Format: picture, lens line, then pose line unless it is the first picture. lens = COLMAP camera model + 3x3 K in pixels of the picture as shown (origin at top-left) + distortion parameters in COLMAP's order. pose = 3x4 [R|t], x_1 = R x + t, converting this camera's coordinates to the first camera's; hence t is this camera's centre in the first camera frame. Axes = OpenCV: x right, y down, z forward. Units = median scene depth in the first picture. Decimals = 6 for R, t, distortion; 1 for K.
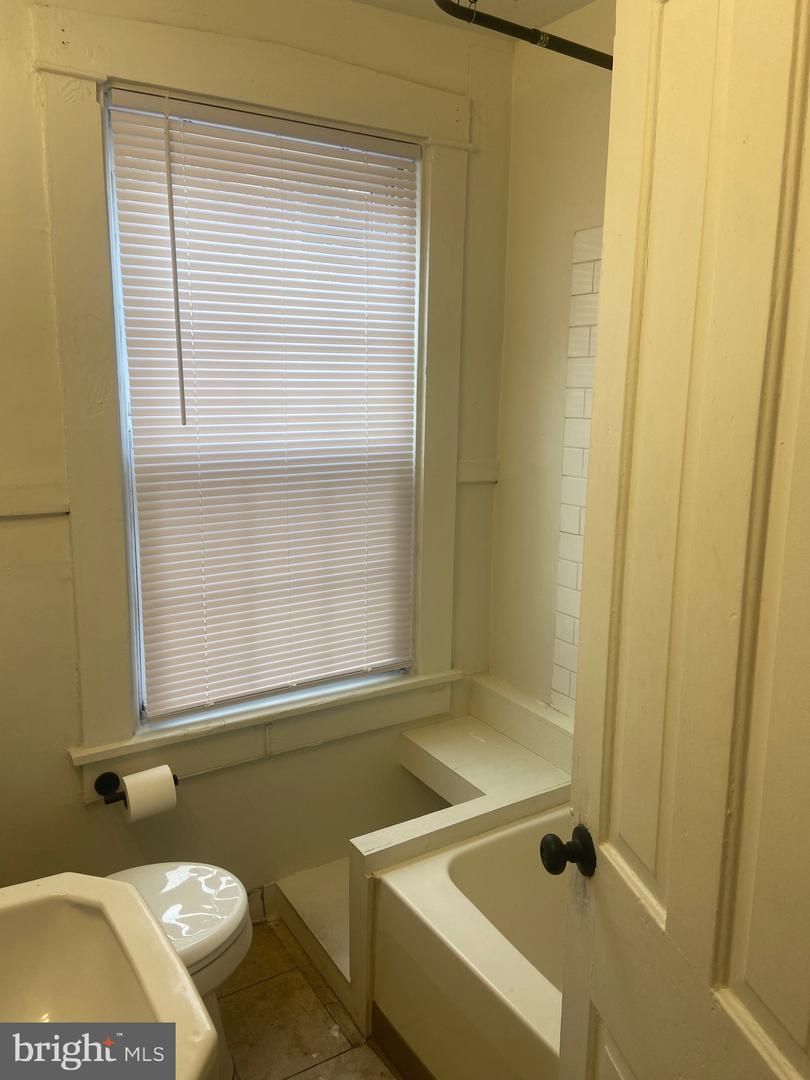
lens RADIAL K [[816.3, 0, 405.0], [0, 816.3, 540.0], [0, 0, 1]] dist [0.115336, -0.136347]
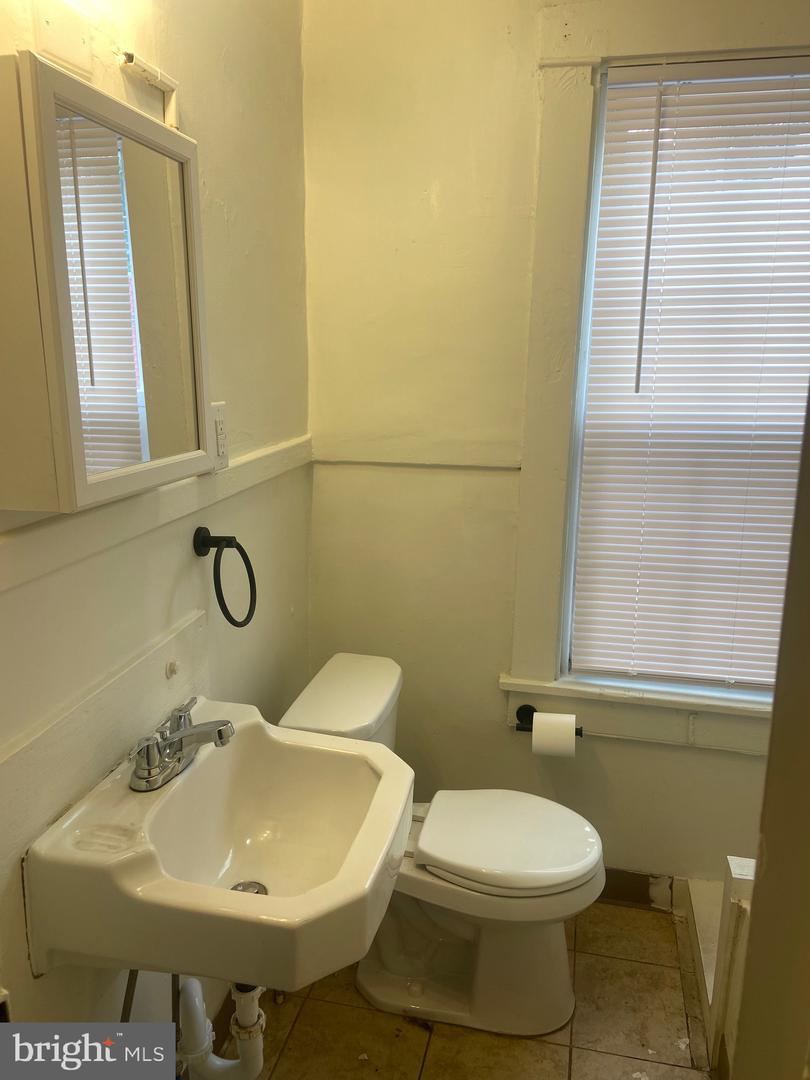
lens RADIAL K [[816.3, 0, 405.0], [0, 816.3, 540.0], [0, 0, 1]] dist [0.115336, -0.136347]
pose [[0.716821, 0.151085, -0.680692, 0.242505], [-0.140114, 0.987540, 0.071641, 0.005745], [0.683035, 0.044021, 0.729058, 0.075835]]
